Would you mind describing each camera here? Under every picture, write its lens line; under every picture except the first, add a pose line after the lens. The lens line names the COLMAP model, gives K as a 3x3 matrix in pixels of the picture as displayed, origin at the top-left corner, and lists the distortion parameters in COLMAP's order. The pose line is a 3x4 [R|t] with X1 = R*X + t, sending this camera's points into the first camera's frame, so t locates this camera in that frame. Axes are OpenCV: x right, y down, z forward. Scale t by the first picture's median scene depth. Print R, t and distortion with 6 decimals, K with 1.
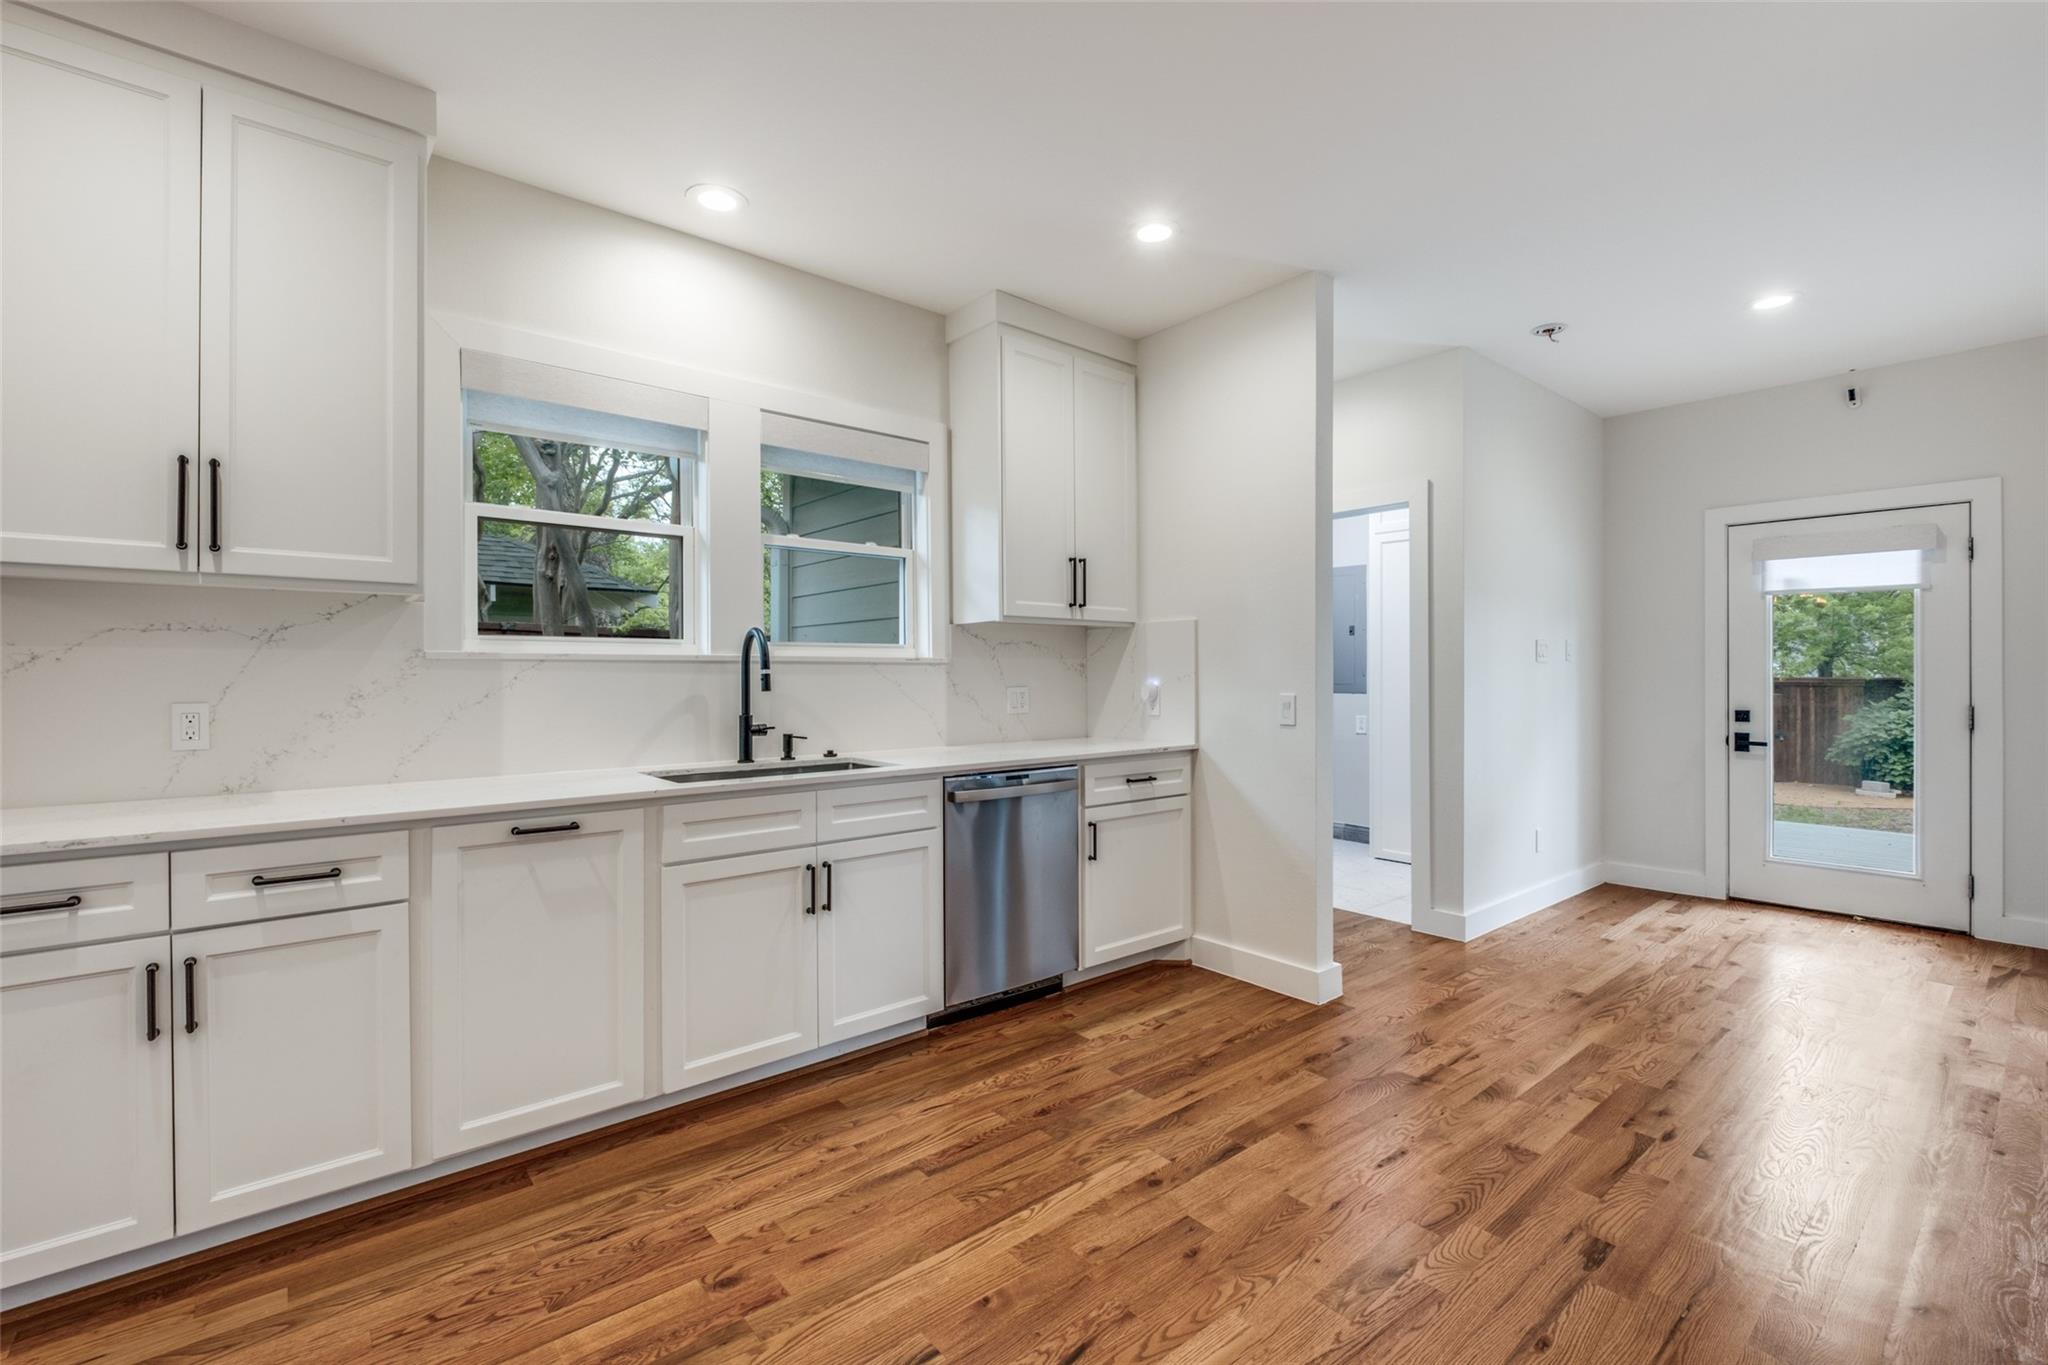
lens RADIAL K [[881.6, 0, 1025.3], [0, 881.6, 669.3], [0, 0, 1]] dist [0.002124, 0.000028]
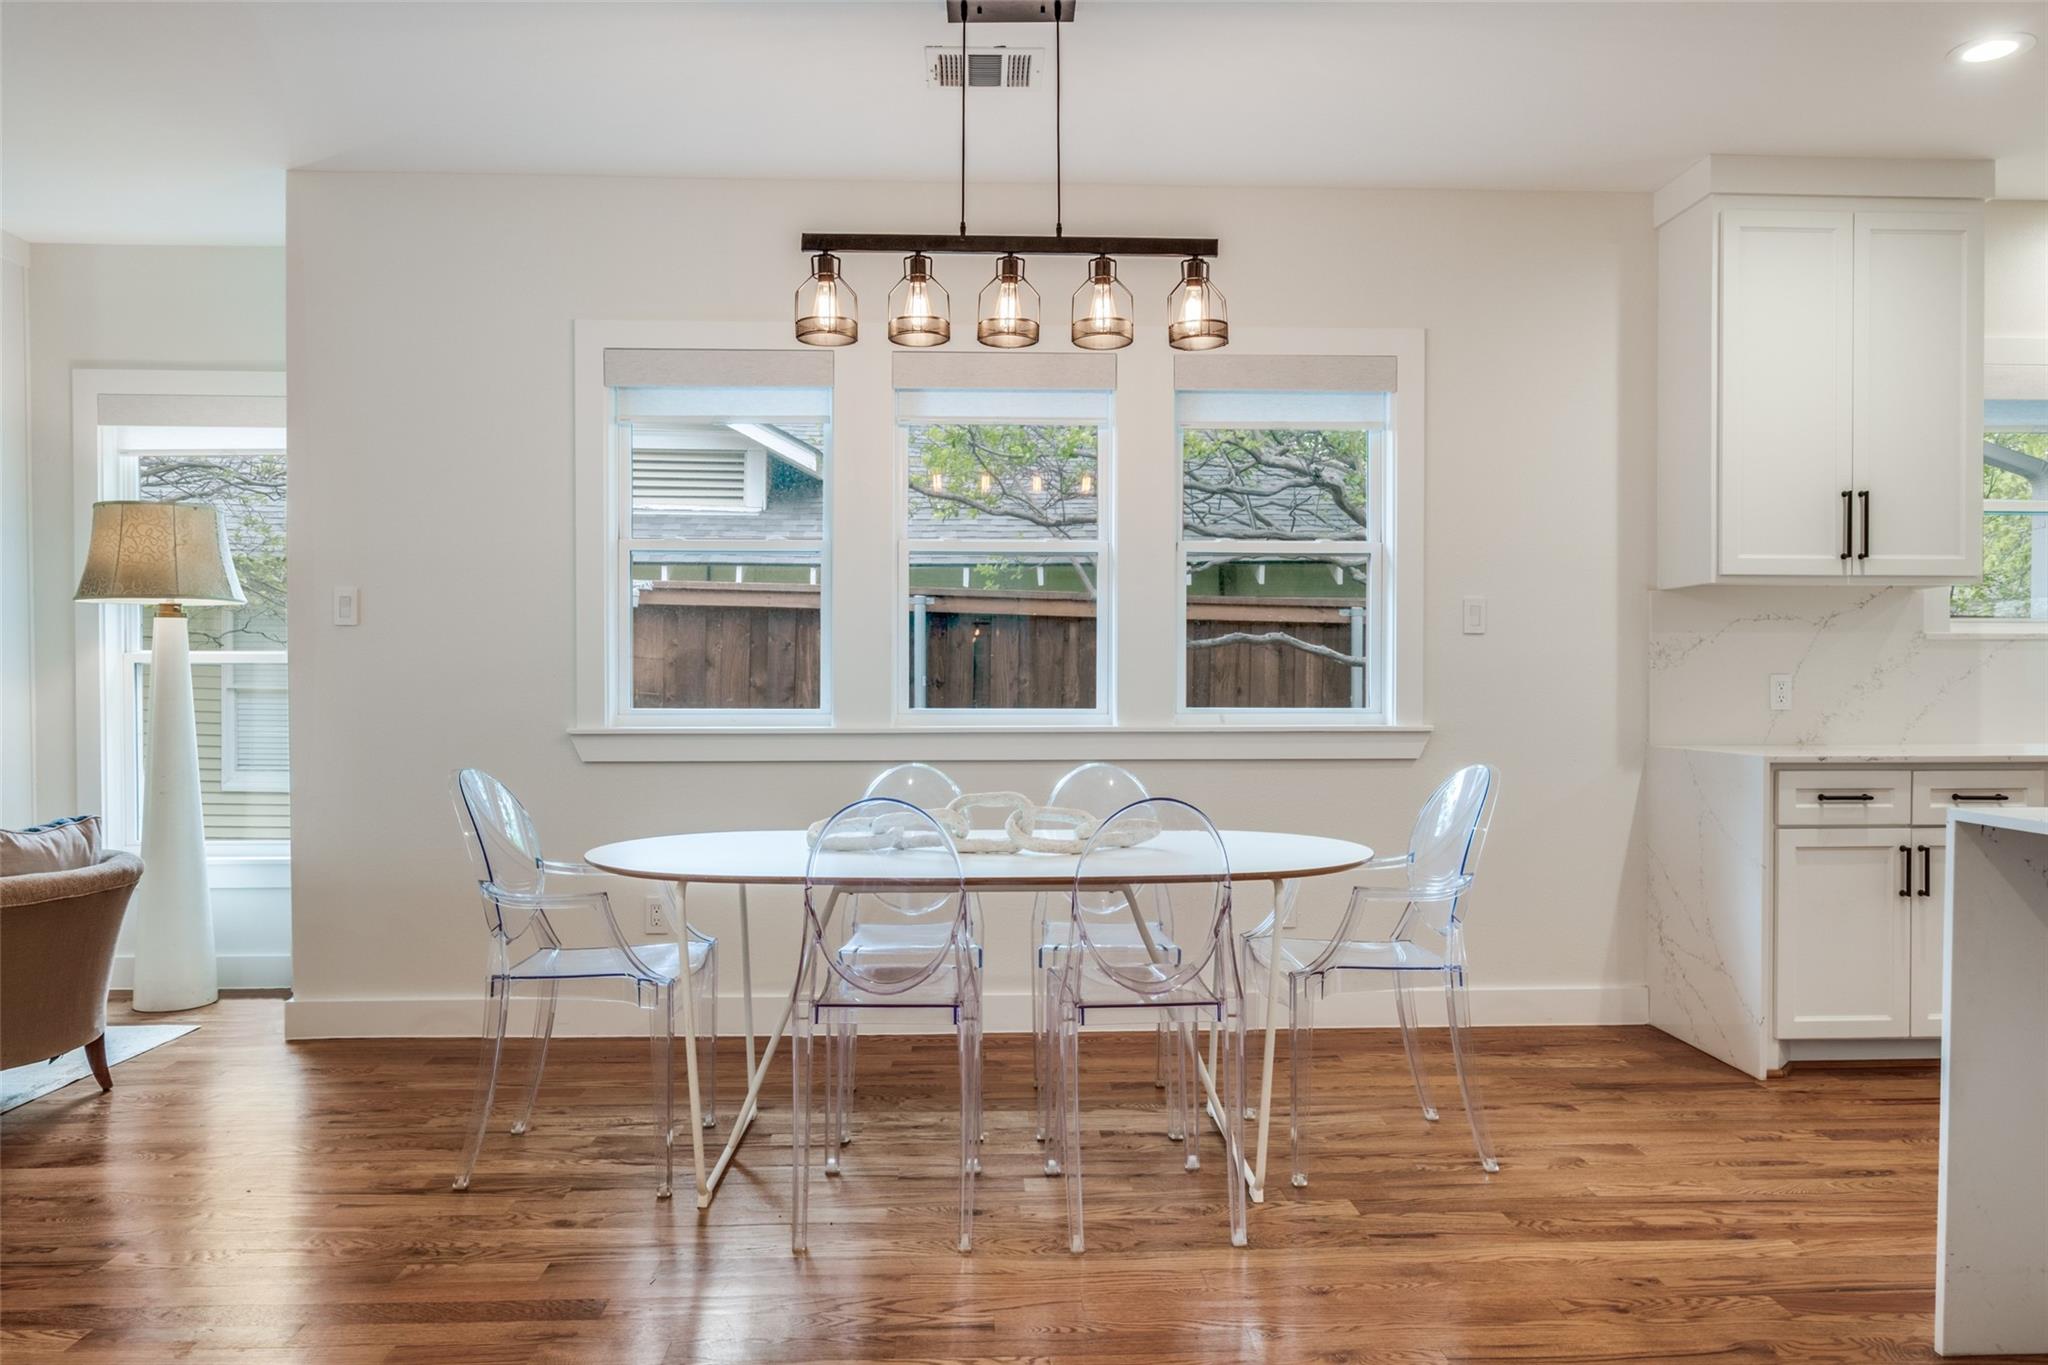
lens RADIAL K [[927.3, 0, 1033.2], [0, 927.3, 680.6], [0, 0, 1]] dist [0.034138, 0.000360]
pose [[0.831257, 0.025577, -0.555299, -0.520188], [-0.002043, 0.999075, 0.042958, -0.001887], [0.555884, -0.034575, 0.830541, -0.438404]]
